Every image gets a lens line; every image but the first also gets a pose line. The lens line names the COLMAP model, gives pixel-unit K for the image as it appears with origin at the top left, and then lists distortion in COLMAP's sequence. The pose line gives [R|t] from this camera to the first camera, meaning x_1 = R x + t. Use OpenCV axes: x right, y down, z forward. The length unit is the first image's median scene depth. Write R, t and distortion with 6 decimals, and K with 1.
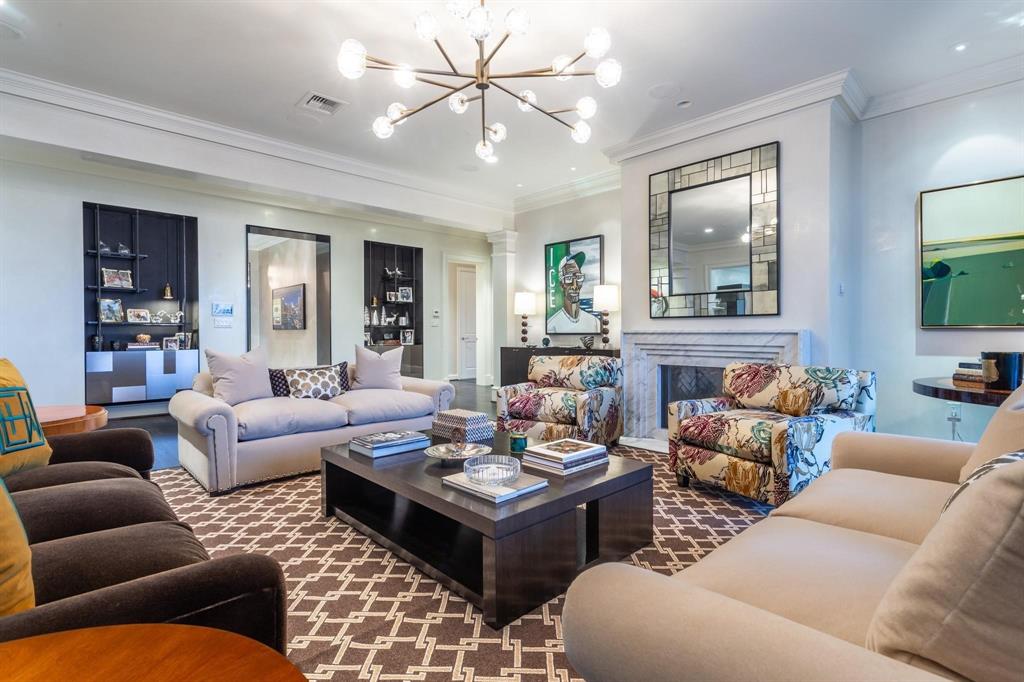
lens RADIAL K [[488.3, 0, 511.4], [0, 488.3, 338.3], [0, 0, 1]] dist [-0.003011, 0.000408]
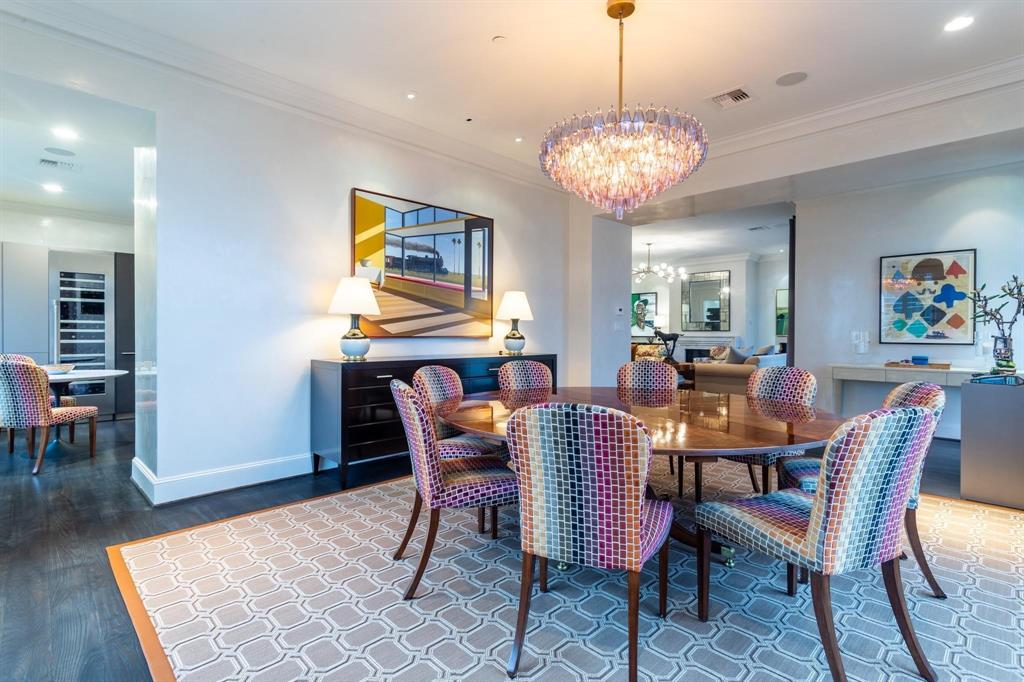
lens RADIAL K [[488.3, 0, 511.9], [0, 488.3, 332.8], [0, 0, 1]] dist [-0.003011, 0.000408]
pose [[0.999795, 0.007884, 0.018638, -0.561023], [-0.007680, 0.999910, -0.011018, 0.003613], [-0.018723, 0.010872, 0.999766, -1.326386]]
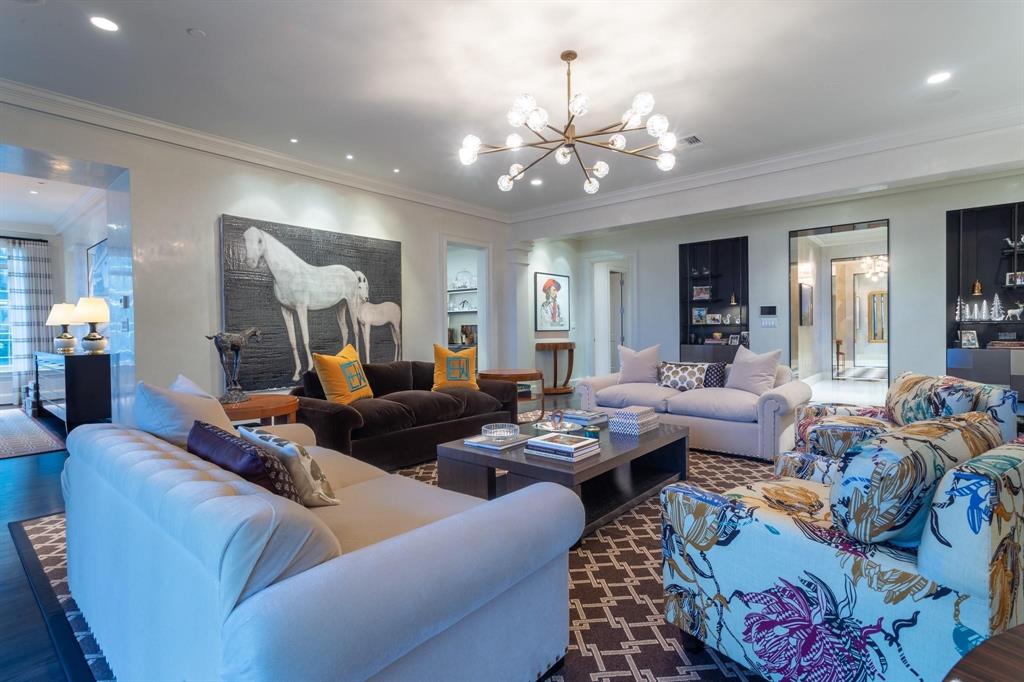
lens RADIAL K [[488.3, 0, 509.6], [0, 488.3, 337.4], [0, 0, 1]] dist [-0.003011, 0.000408]
pose [[0.090277, 0.016827, -0.995775, 0.538011], [-0.001425, 0.999858, 0.016767, -0.017515], [0.995916, -0.000095, 0.090288, 0.324620]]
